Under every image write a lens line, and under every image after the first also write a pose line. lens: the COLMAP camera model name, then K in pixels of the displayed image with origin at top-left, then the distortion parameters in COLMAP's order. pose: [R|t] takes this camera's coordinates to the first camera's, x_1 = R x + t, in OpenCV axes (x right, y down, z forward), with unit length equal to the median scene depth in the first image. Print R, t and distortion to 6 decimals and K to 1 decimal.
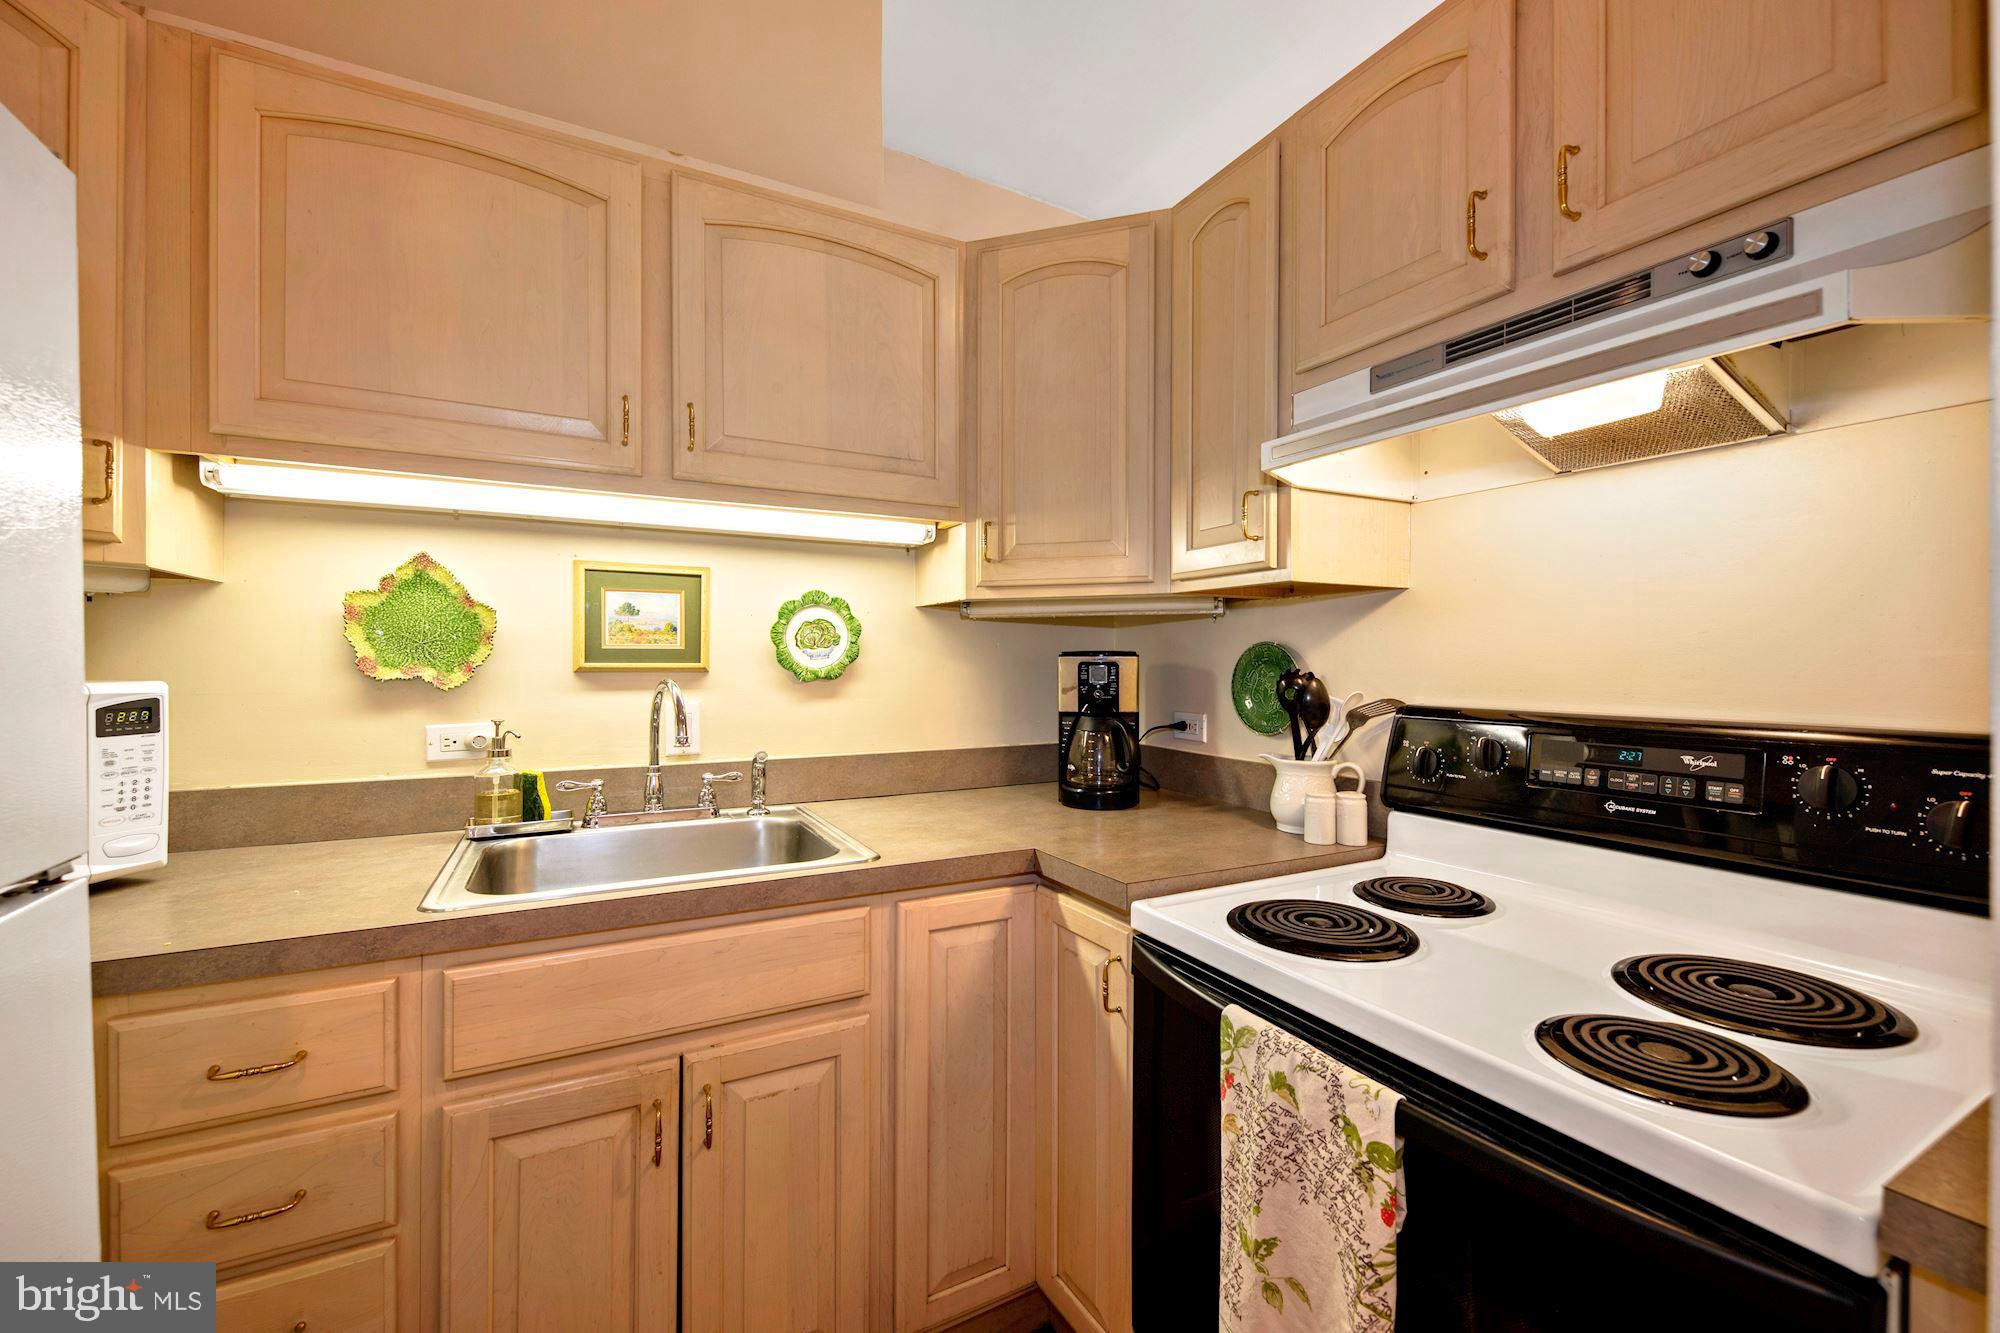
lens RADIAL K [[856.3, 0, 1100.0], [0, 856.3, 670.3], [0, 0, 1]] dist [-0.037068, 0.000007]
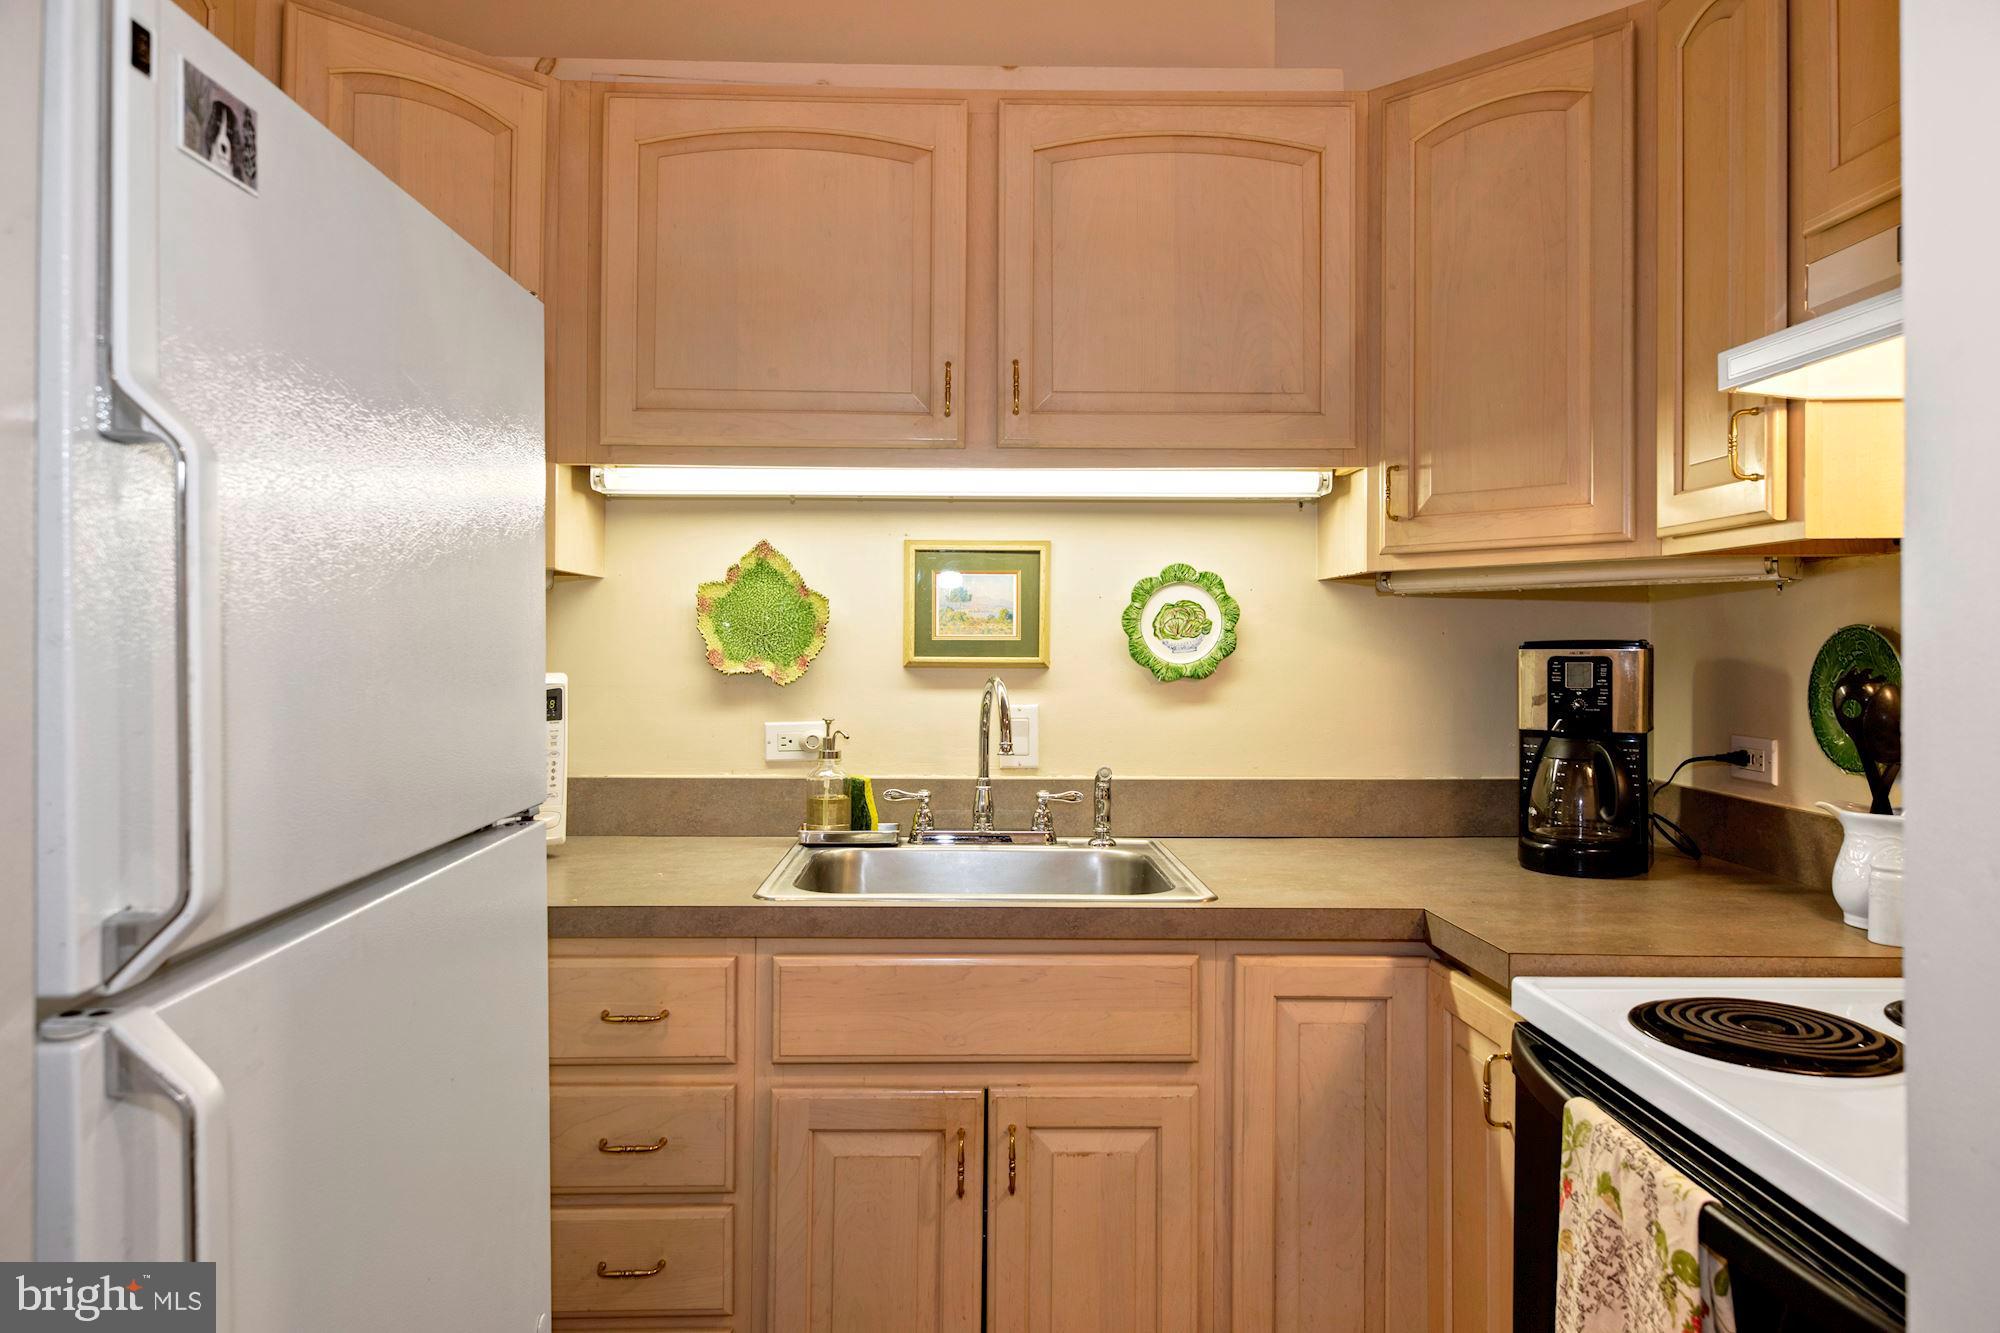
lens RADIAL K [[1395.0, 0, 997.5], [0, 1395.0, 654.2], [0, 0, 1]] dist [-0.244398, 0.180198]
pose [[0.867311, 0.004821, -0.497743, 0.202226], [-0.008086, 0.999958, -0.004404, -0.006346], [0.497700, 0.007845, 0.867314, -0.230623]]
